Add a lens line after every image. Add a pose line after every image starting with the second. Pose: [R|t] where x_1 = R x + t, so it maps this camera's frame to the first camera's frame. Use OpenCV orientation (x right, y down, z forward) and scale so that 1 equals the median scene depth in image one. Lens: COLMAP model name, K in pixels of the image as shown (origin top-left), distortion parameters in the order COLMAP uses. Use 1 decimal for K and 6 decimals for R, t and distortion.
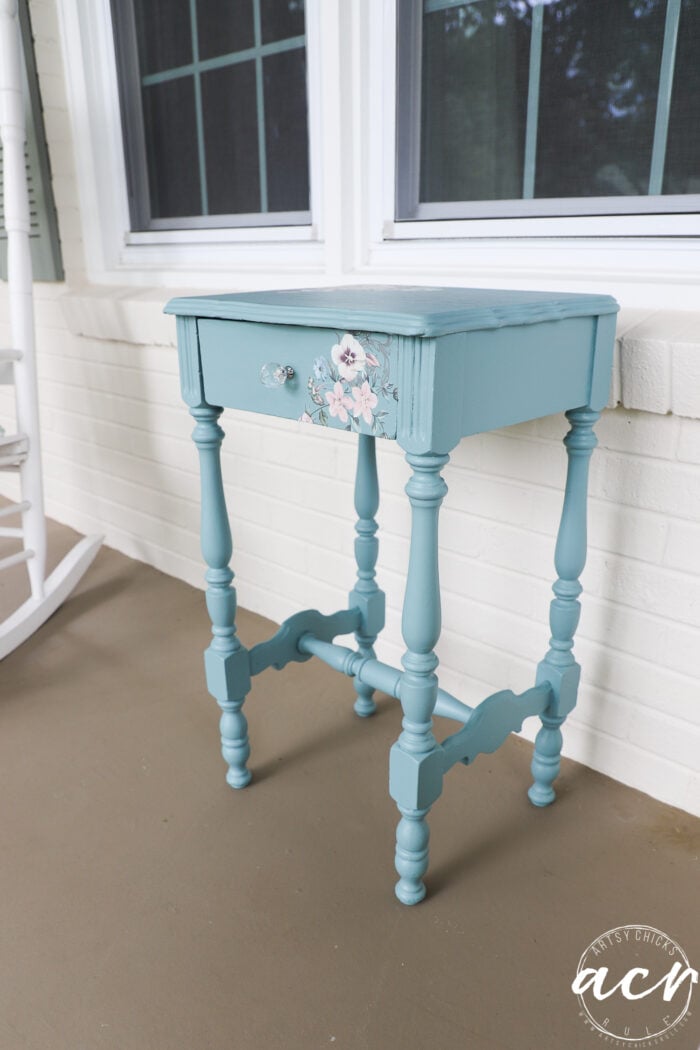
lens RADIAL K [[802.4, 0, 390.9], [0, 802.4, 528.2], [0, 0, 1]] dist [-0.001015, -0.002034]
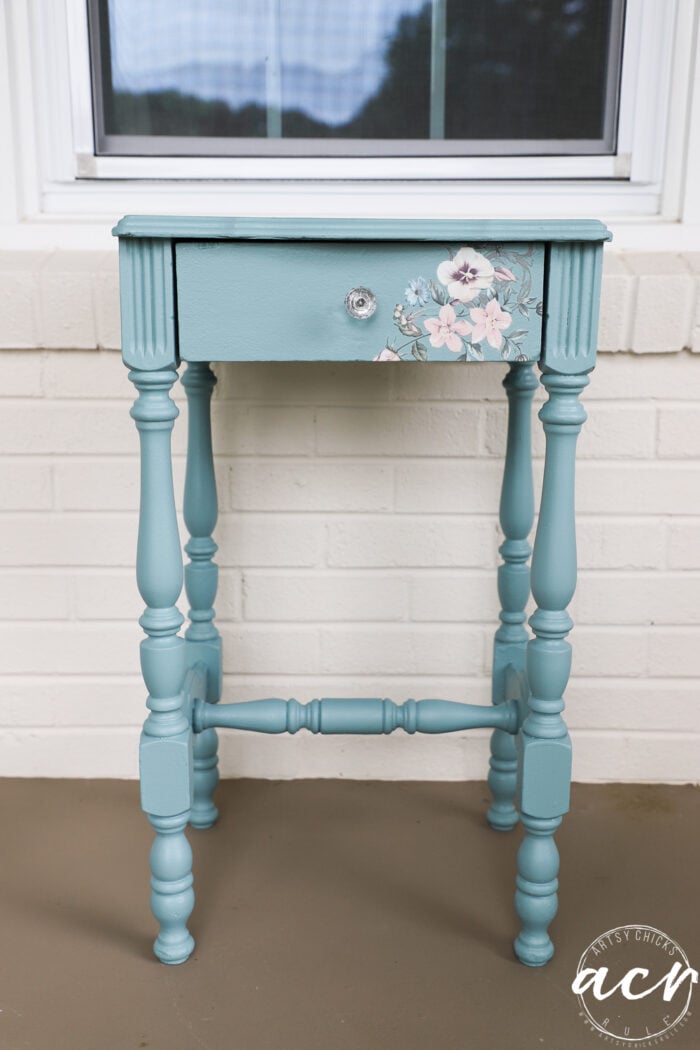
lens RADIAL K [[1107.9, 0, 350.9], [0, 1107.9, 500.4], [0, 0, 1]] dist [0.071579, -0.010191]
pose [[0.749882, -0.130156, 0.648642, -0.936355], [0.211386, 0.976199, -0.048496, 0.056300], [-0.626891, 0.173481, 0.759547, 0.202915]]
